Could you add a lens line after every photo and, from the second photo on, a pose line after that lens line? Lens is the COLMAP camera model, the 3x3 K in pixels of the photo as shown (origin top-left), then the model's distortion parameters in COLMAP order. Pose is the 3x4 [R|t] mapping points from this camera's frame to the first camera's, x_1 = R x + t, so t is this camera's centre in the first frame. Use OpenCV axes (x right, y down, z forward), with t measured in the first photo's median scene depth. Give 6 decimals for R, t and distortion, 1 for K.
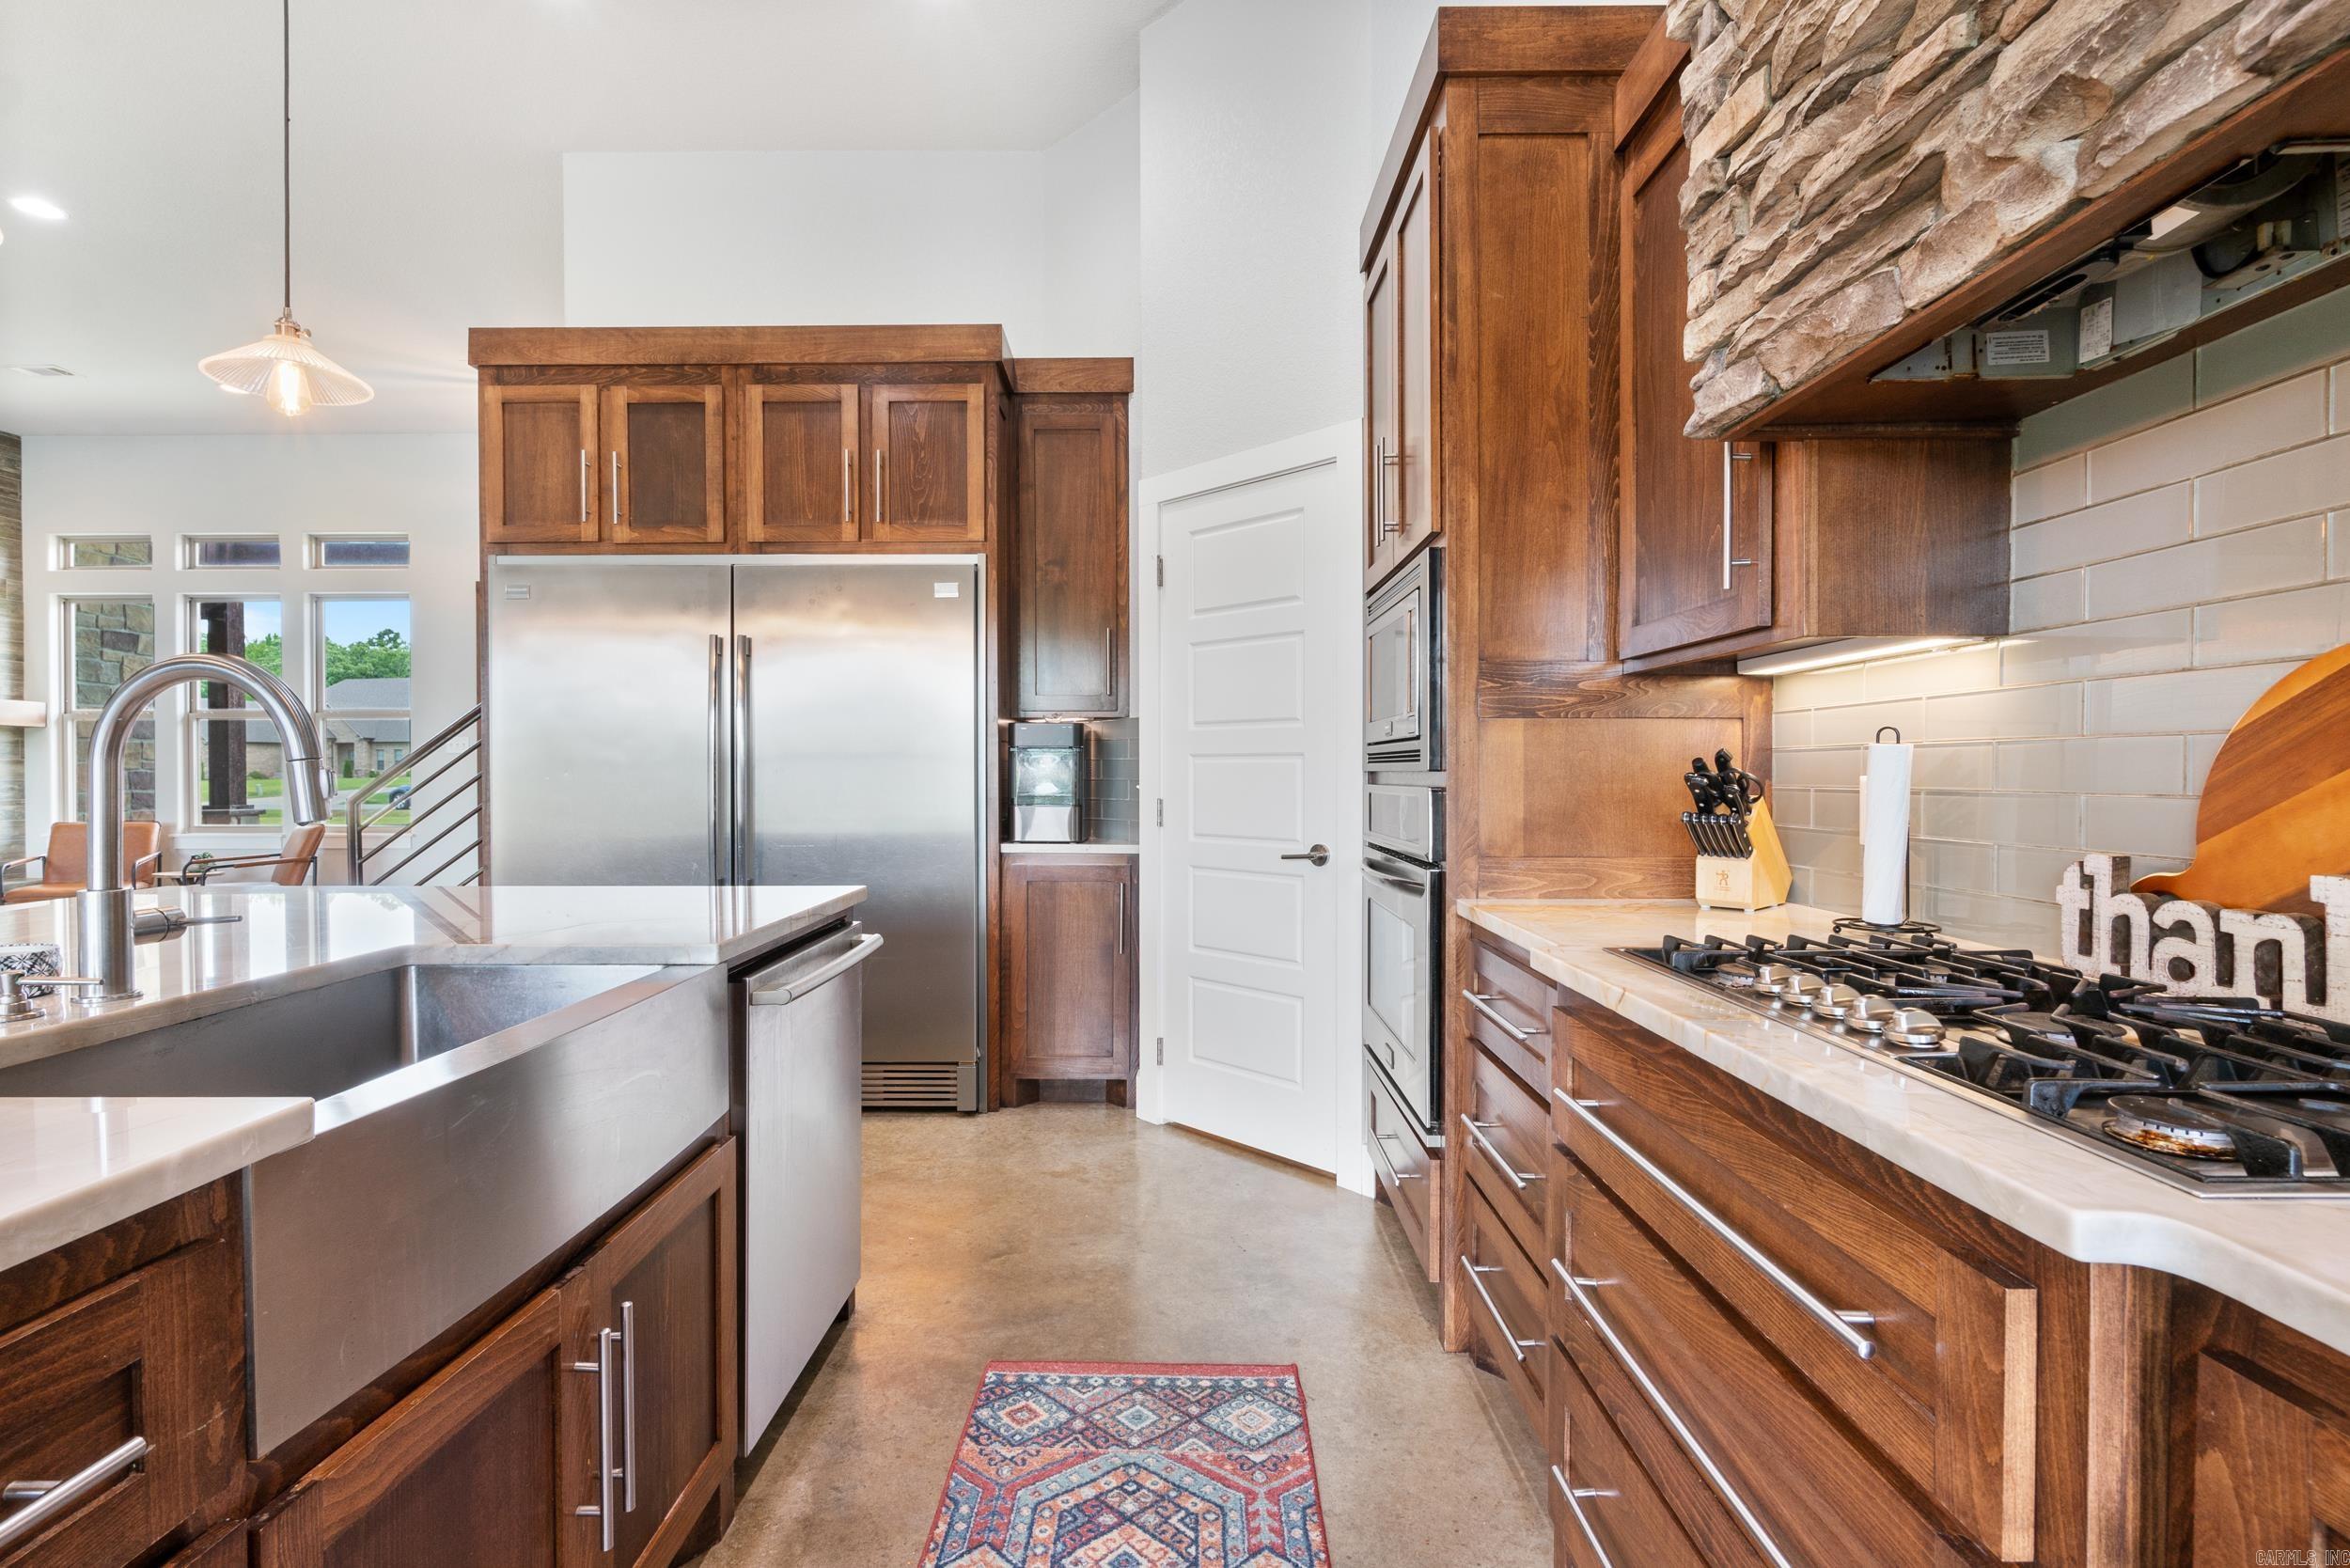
lens RADIAL K [[1083.9, 0, 1167.3], [0, 1083.9, 785.2], [0, 0, 1]] dist [-0.007342, 0.001392]
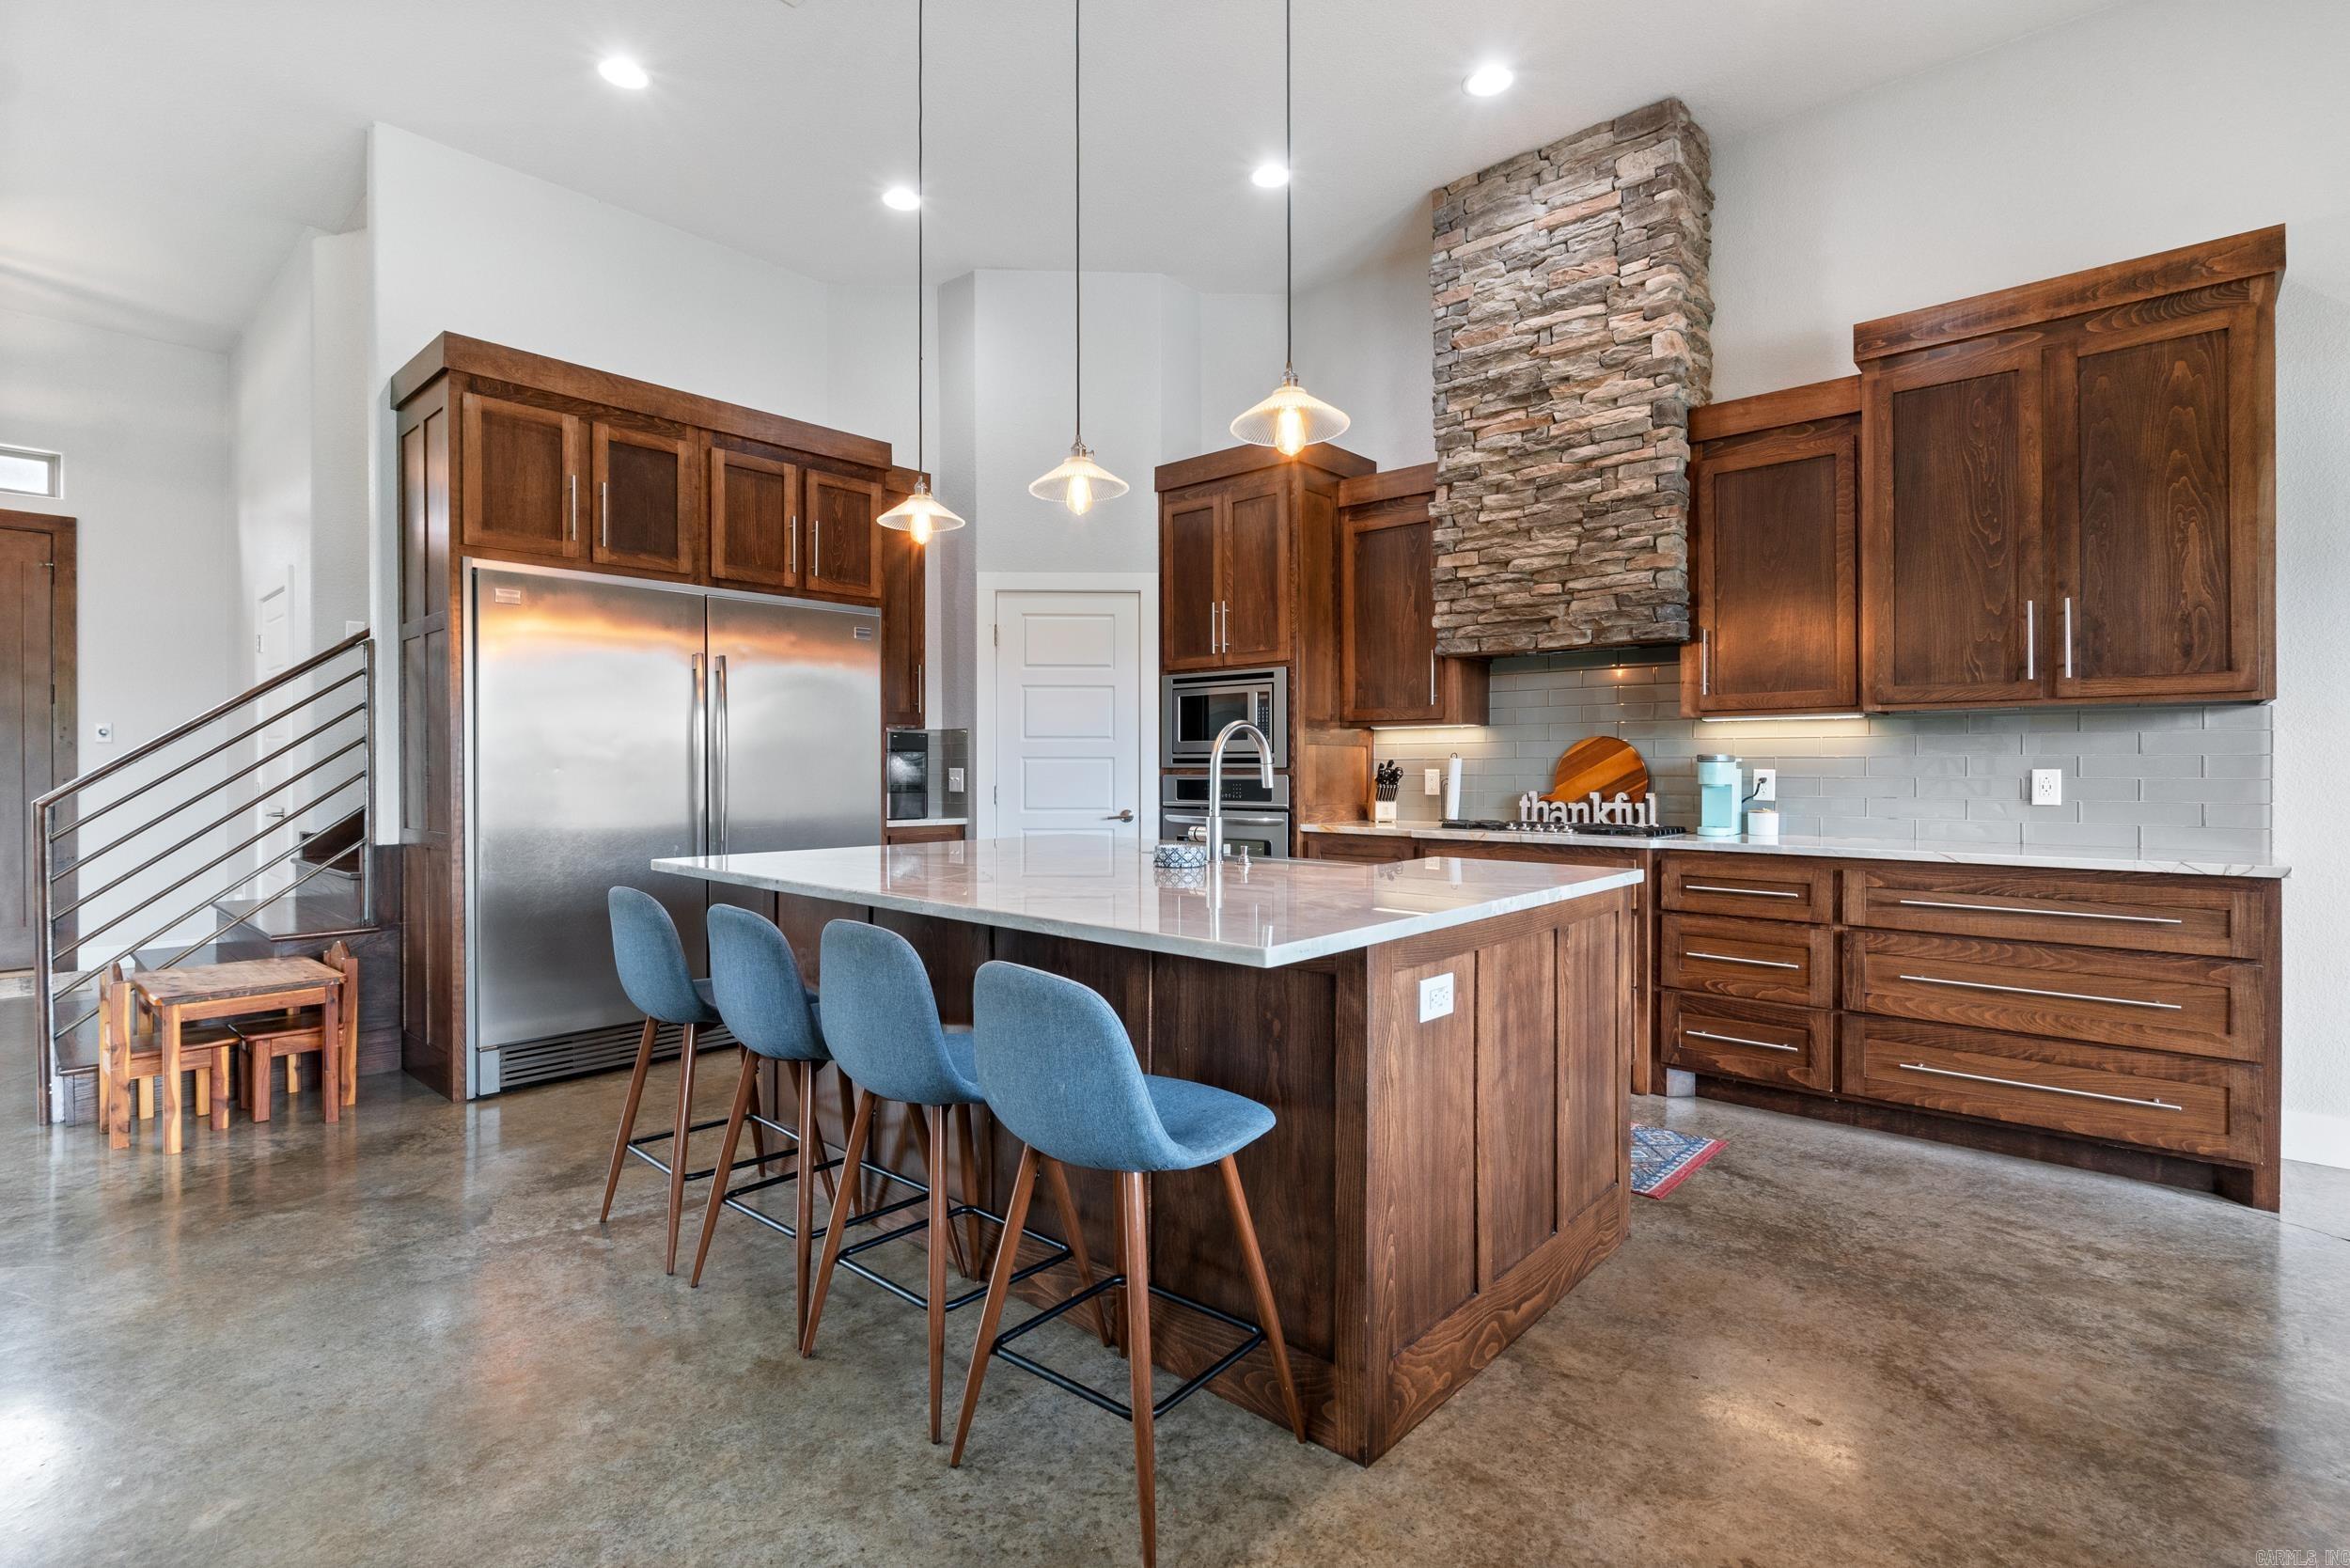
lens RADIAL K [[1083.9, 0, 1169.2], [0, 1083.9, 769.4], [0, 0, 1]] dist [-0.007342, 0.001392]
pose [[0.662310, -0.001145, 0.749229, -0.952579], [0.009433, 0.999932, -0.006810, 0.001714], [-0.749171, 0.011578, 0.662276, -0.174449]]
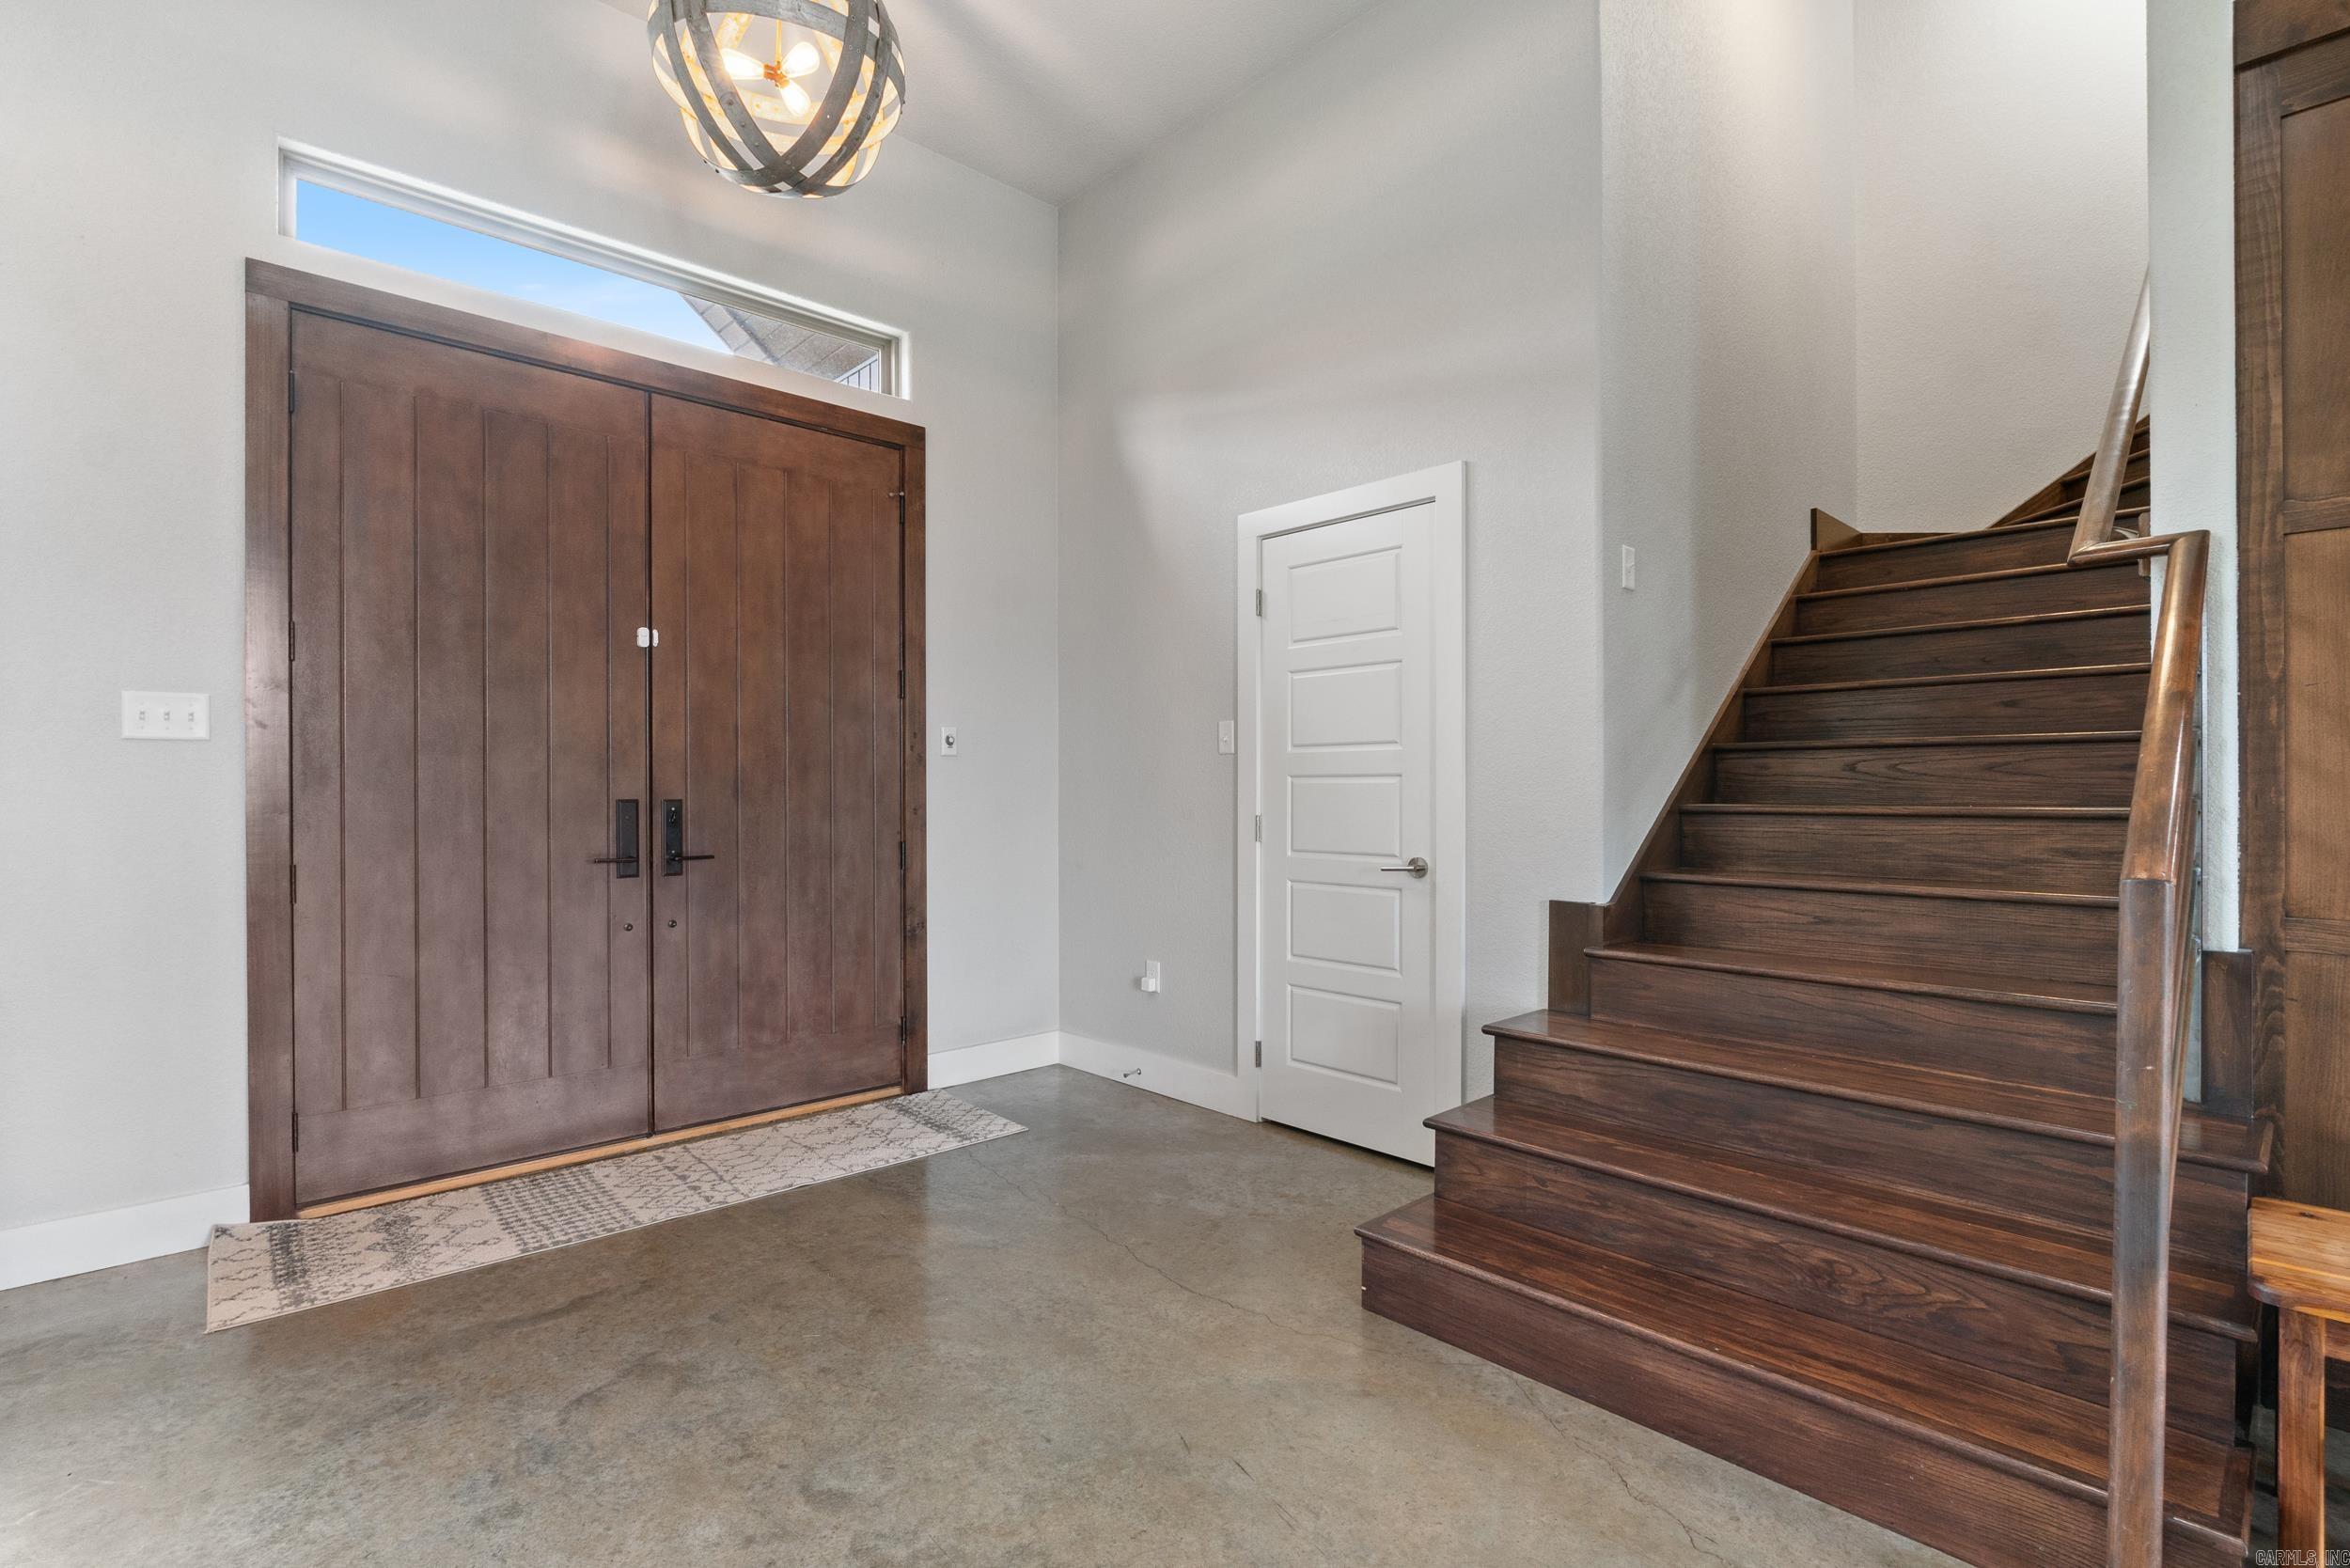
lens RADIAL K [[1083.9, 0, 1156.3], [0, 1083.9, 798.1], [0, 0, 1]] dist [-0.007342, 0.001392]
pose [[0.727868, -0.004113, 0.685705, -1.427354], [0.008444, 0.999960, -0.002965, -0.015911], [-0.685665, 0.007948, 0.727874, 1.169371]]
